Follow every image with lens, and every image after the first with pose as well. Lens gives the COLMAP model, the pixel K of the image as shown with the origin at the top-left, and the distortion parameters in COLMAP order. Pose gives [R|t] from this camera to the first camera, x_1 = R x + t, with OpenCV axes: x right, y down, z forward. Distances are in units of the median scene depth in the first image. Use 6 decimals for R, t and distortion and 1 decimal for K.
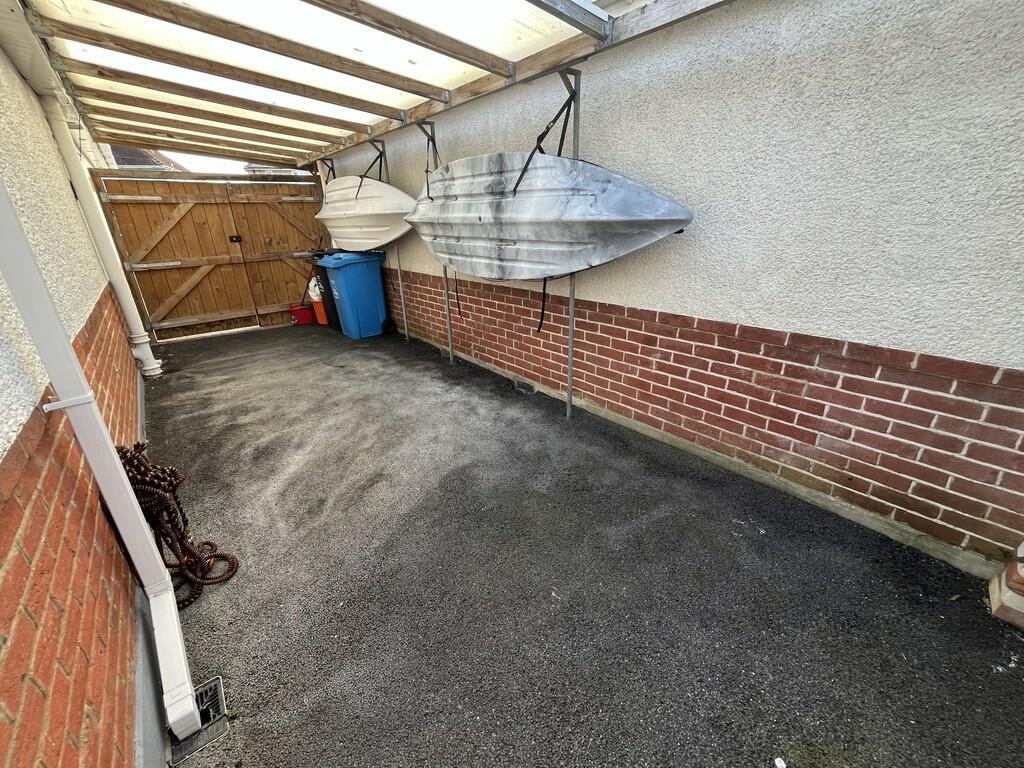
lens RADIAL K [[414.0, 0, 509.5], [0, 414.0, 383.1], [0, 0, 1]] dist [-0.003069, 0.000386]
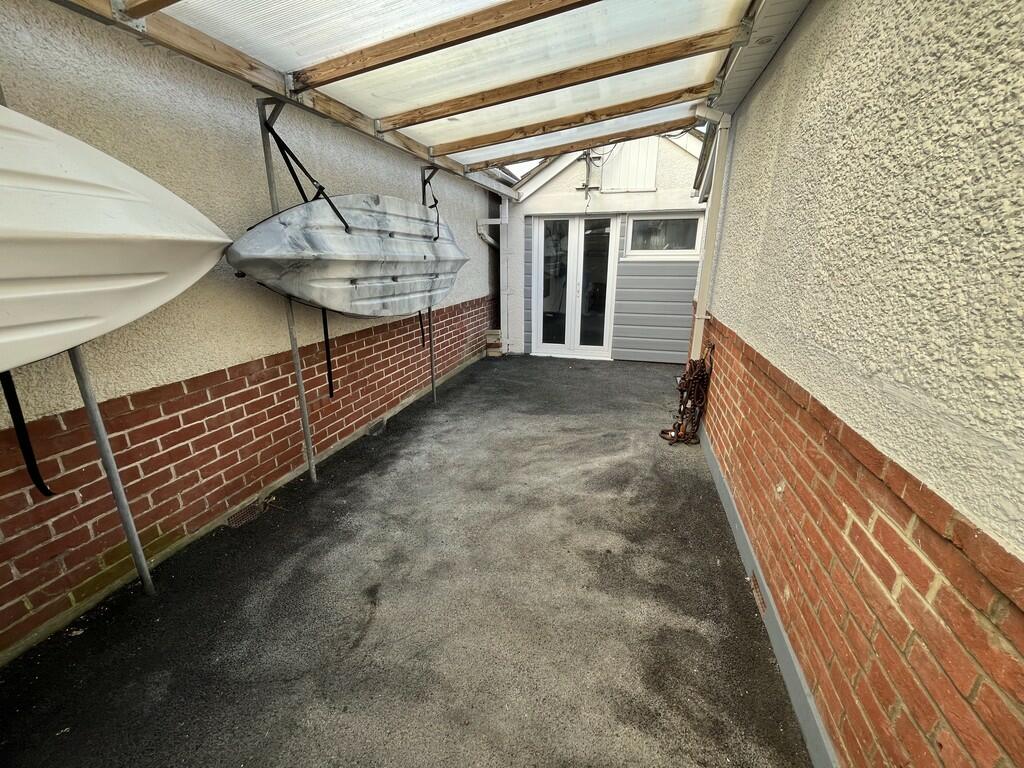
lens RADIAL K [[414.0, 0, 509.2], [0, 414.0, 381.6], [0, 0, 1]] dist [-0.003069, 0.000386]
pose [[-0.551711, -0.216418, 0.805467, -1.000510], [0.327931, 0.831677, 0.448079, -0.464898], [-0.766861, 0.511348, -0.387876, 1.223577]]
